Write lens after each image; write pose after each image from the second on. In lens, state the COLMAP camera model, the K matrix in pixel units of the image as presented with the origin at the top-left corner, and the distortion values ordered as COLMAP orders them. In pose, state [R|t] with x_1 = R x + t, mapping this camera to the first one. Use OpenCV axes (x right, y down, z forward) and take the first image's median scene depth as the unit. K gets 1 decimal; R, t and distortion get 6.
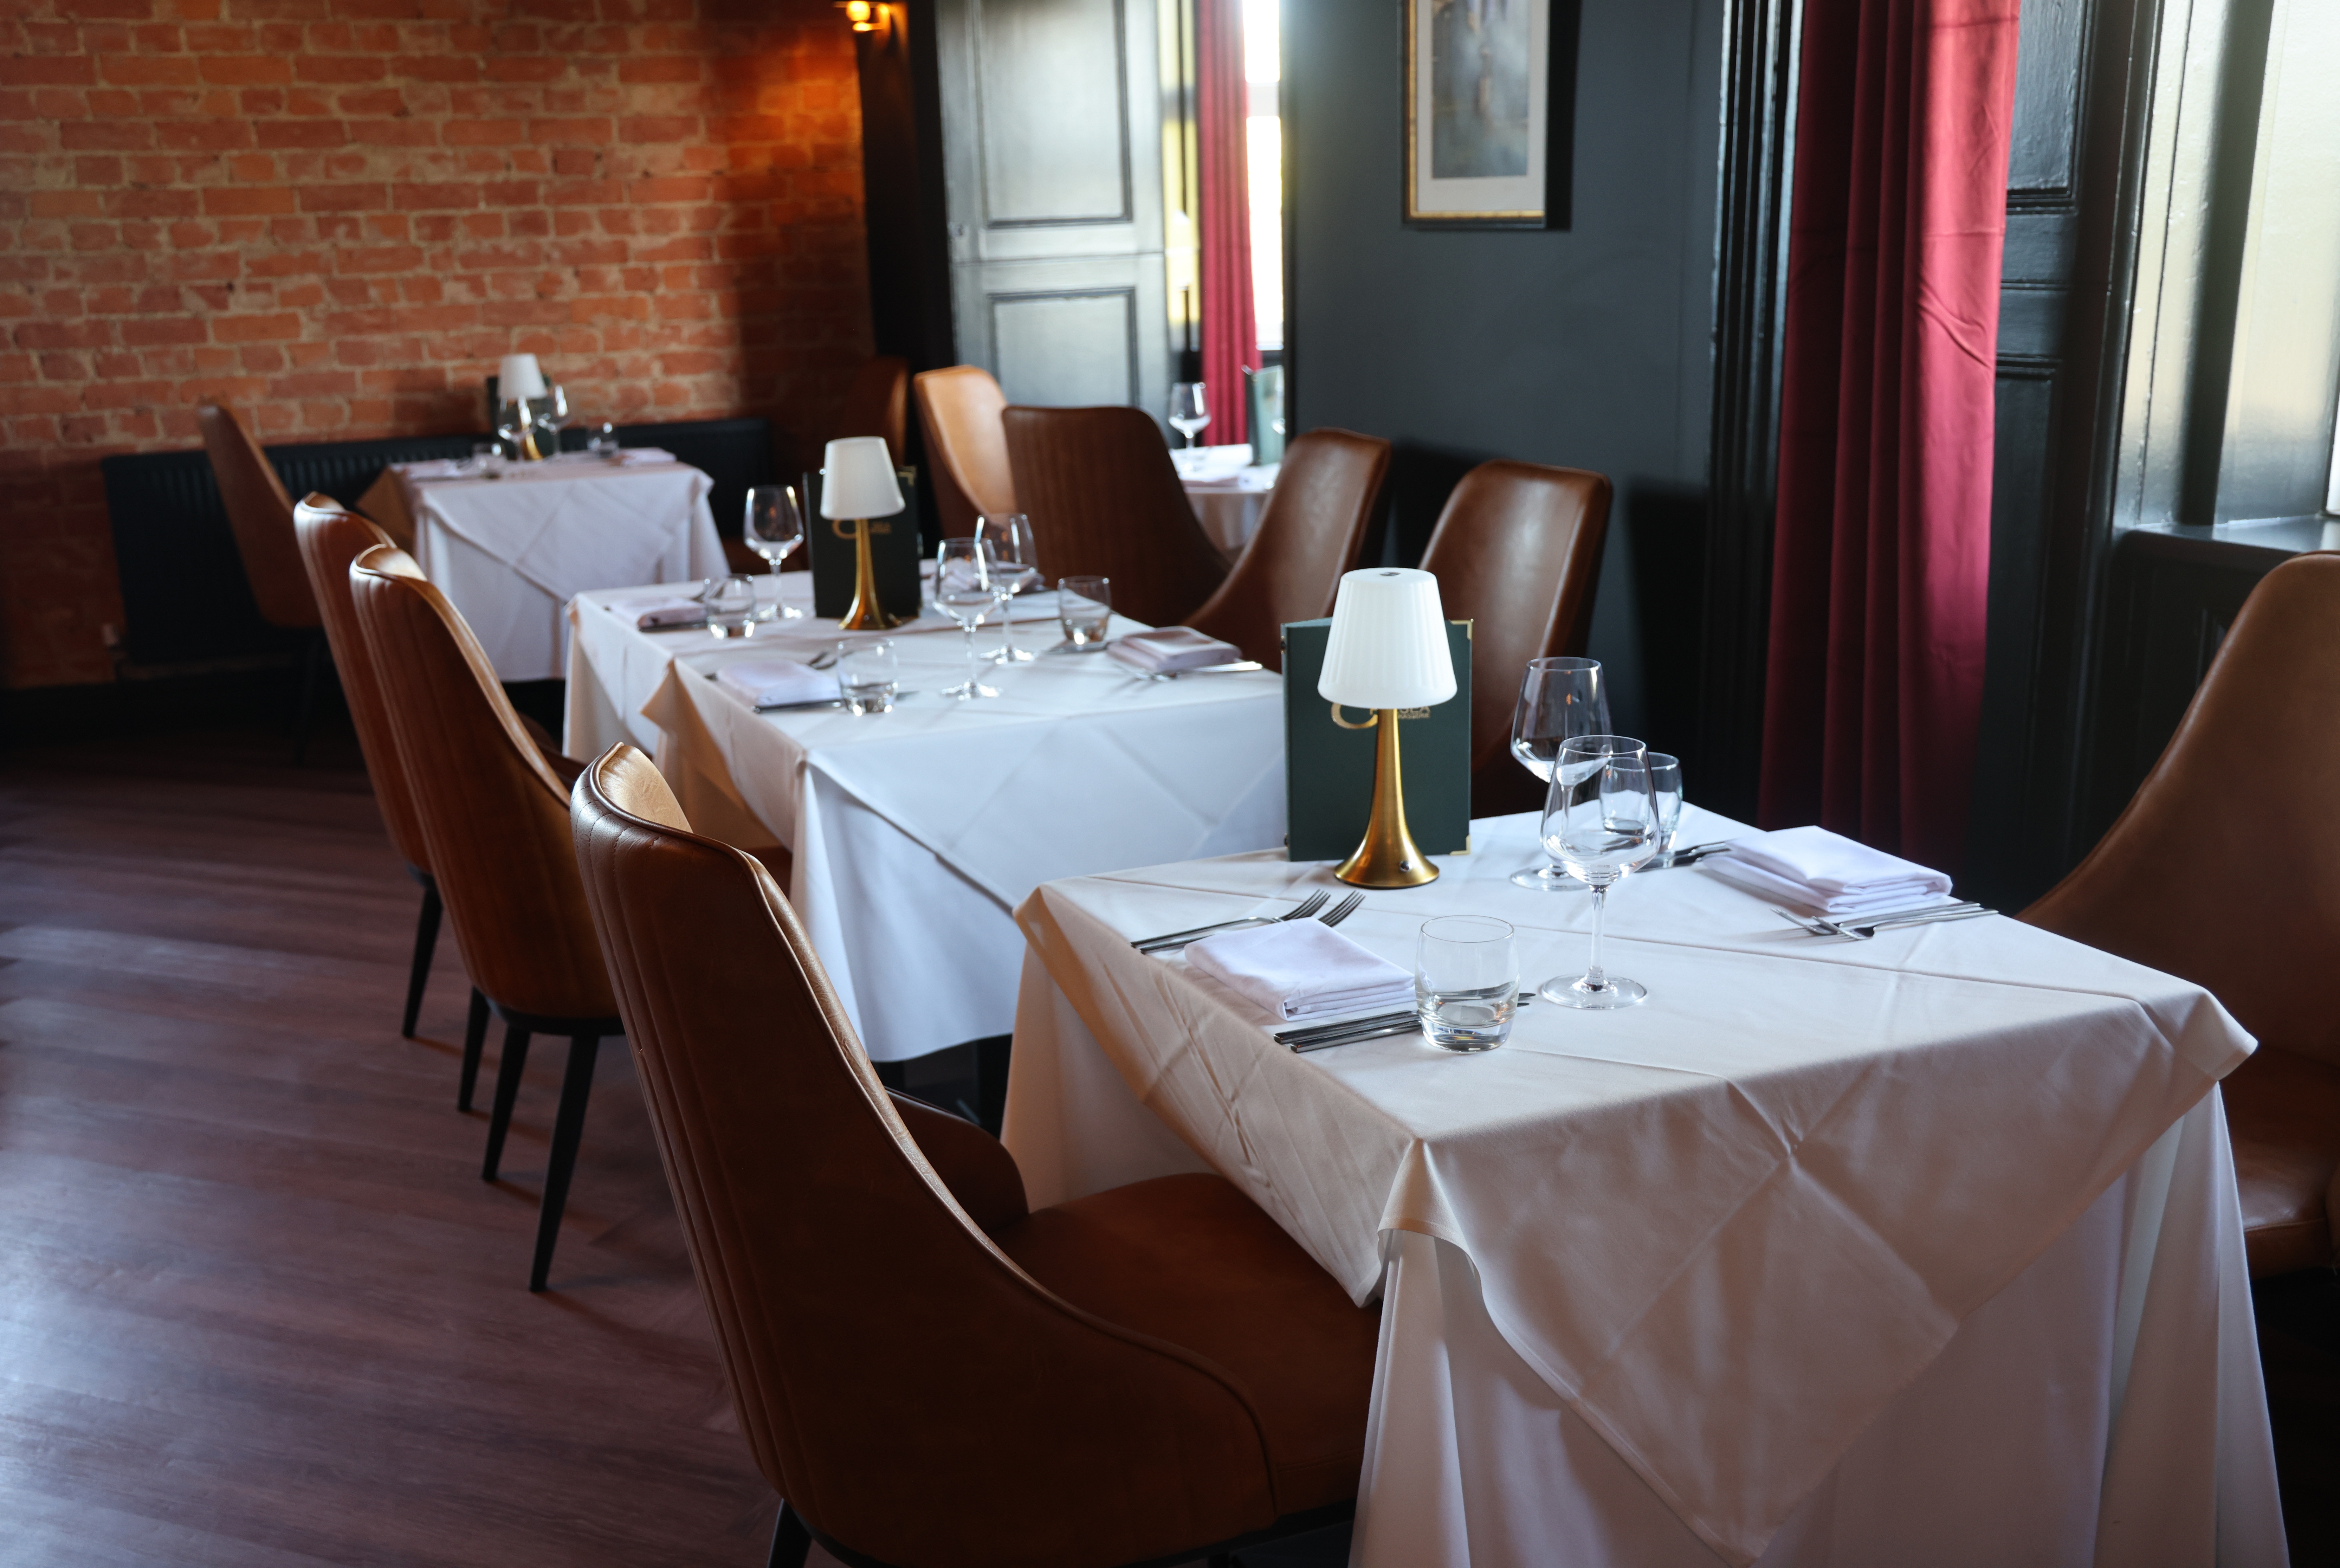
lens RADIAL K [[2225.5, 0, 1162.9], [0, 2225.5, 787.8], [0, 0, 1]] dist [0.062372, 0.000000]
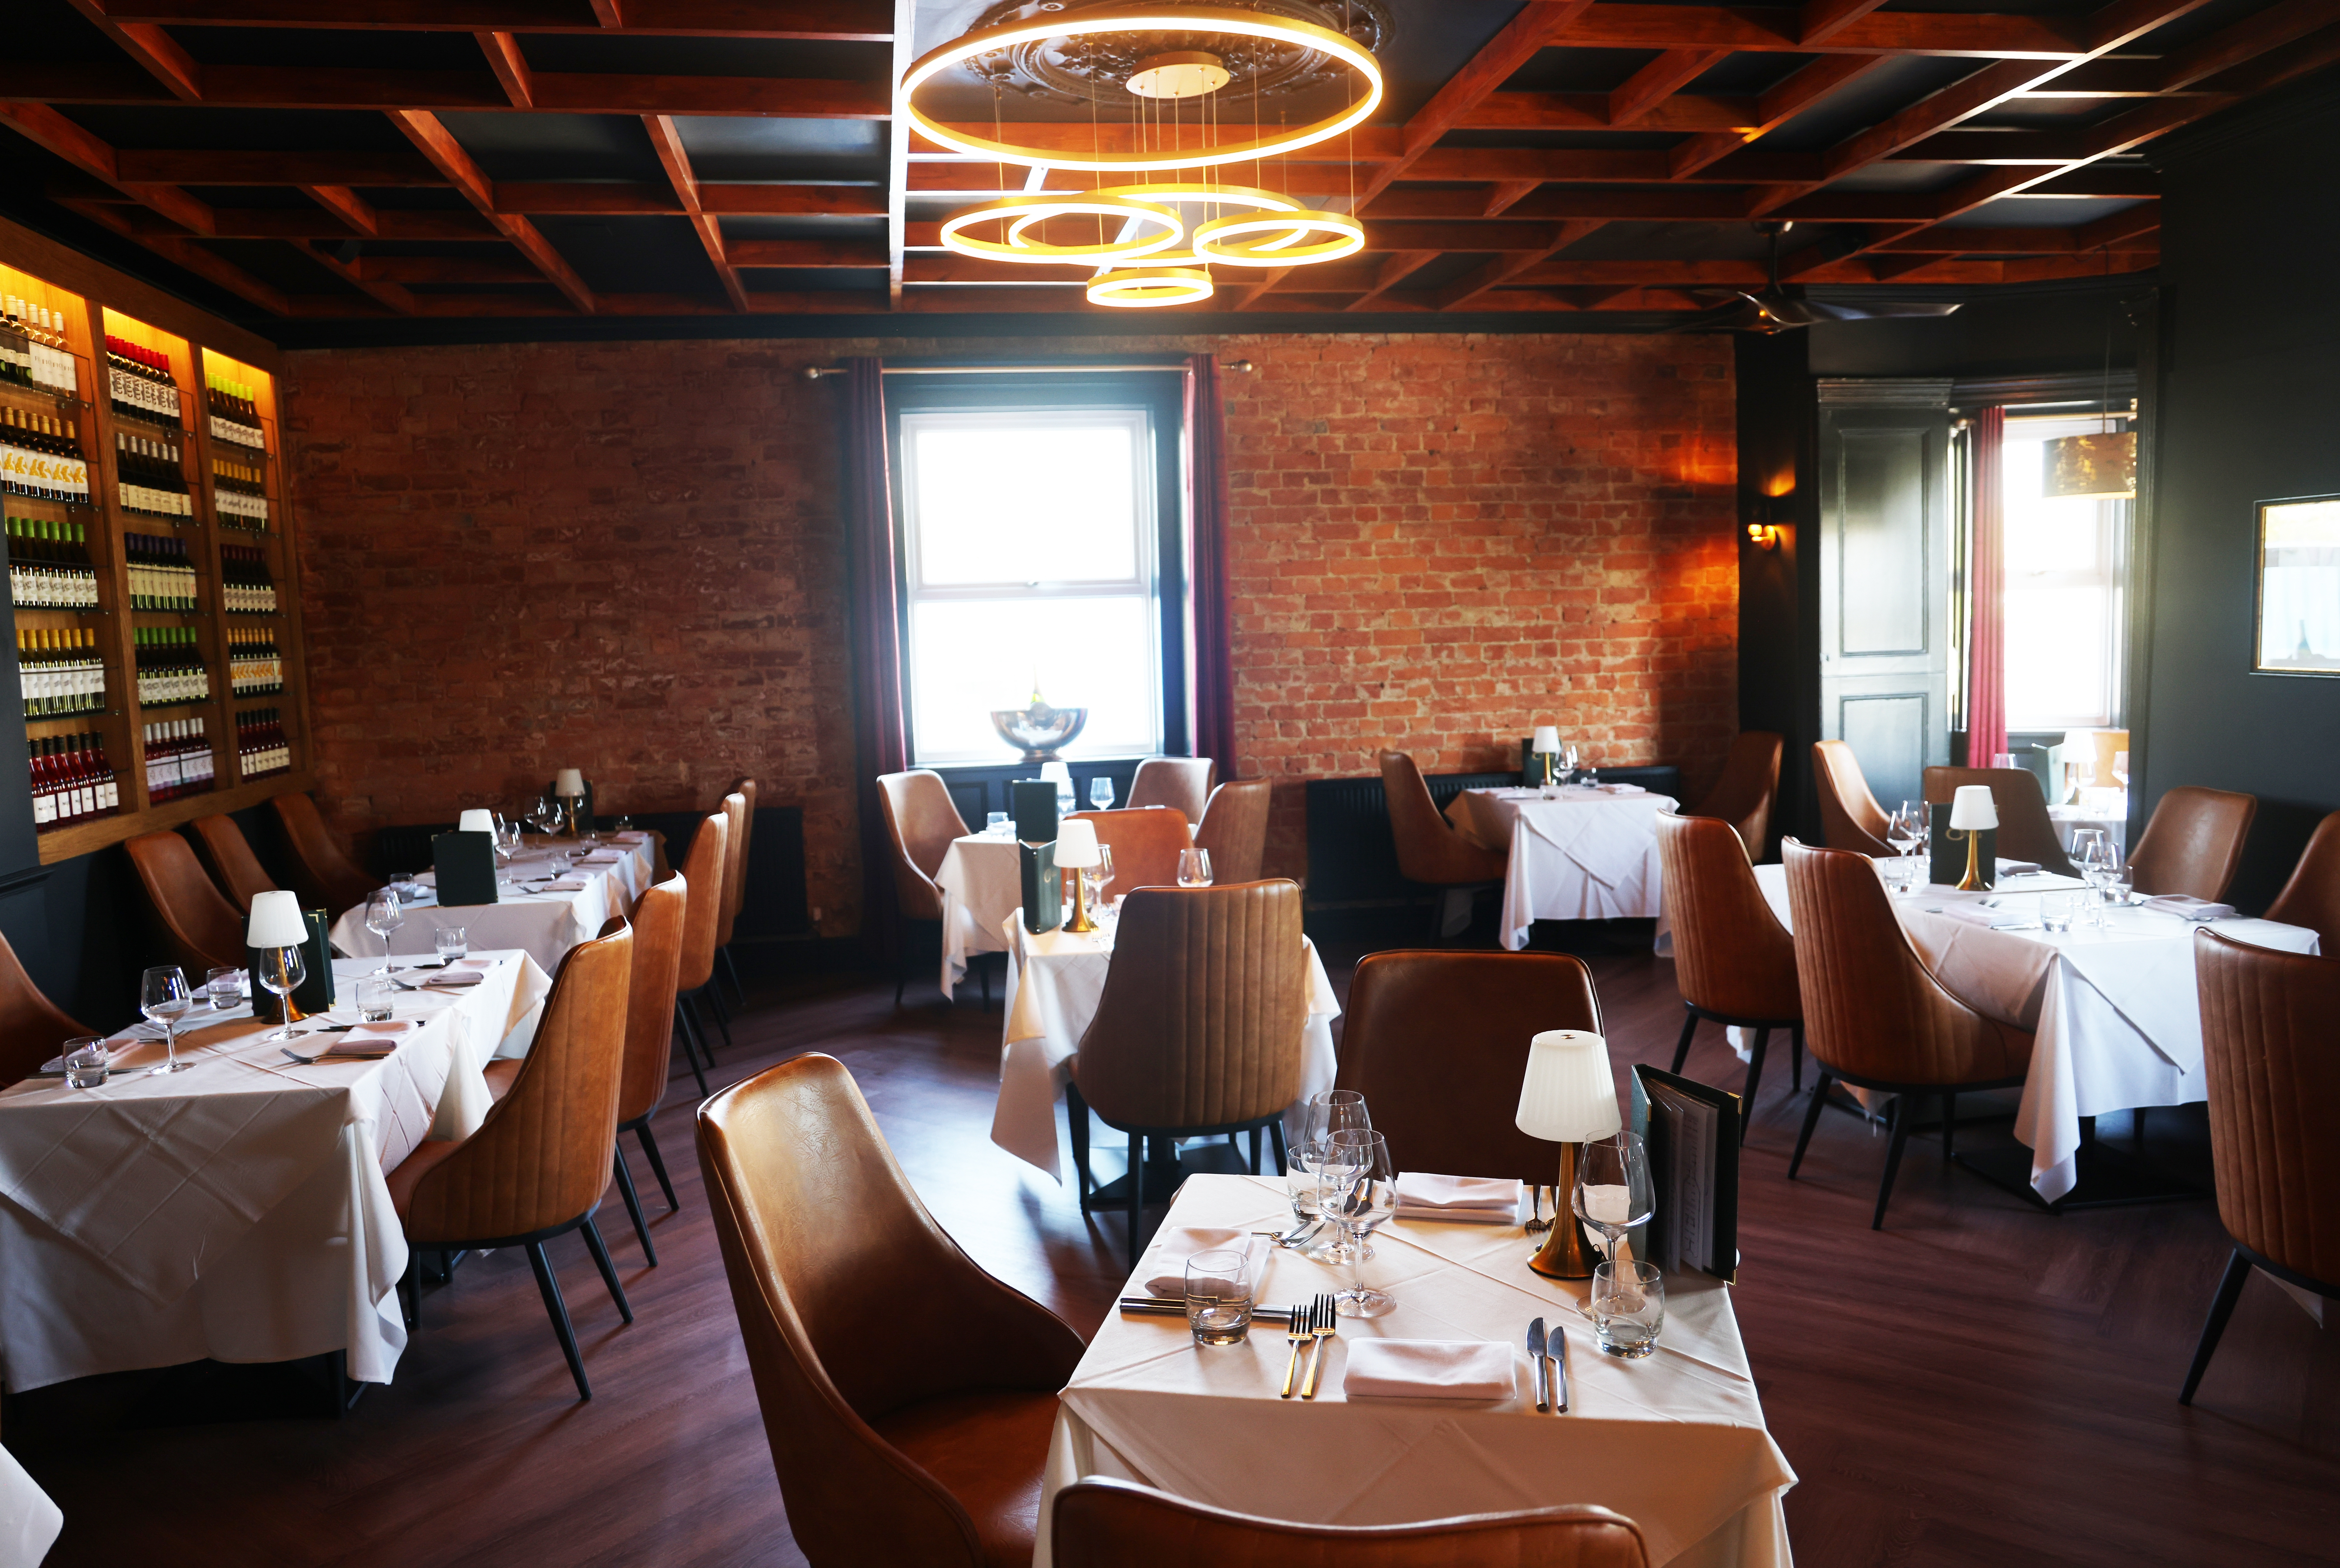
lens RADIAL K [[1679.6, 0, 1172.3], [0, 1679.6, 786.2], [0, 0, 1]] dist [-0.066494, 0.009529]
pose [[0.975518, 0.030569, -0.217787, -0.285674], [-0.062472, 0.988016, -0.141147, 0.044675], [0.210862, 0.151297, 0.965736, -0.258184]]
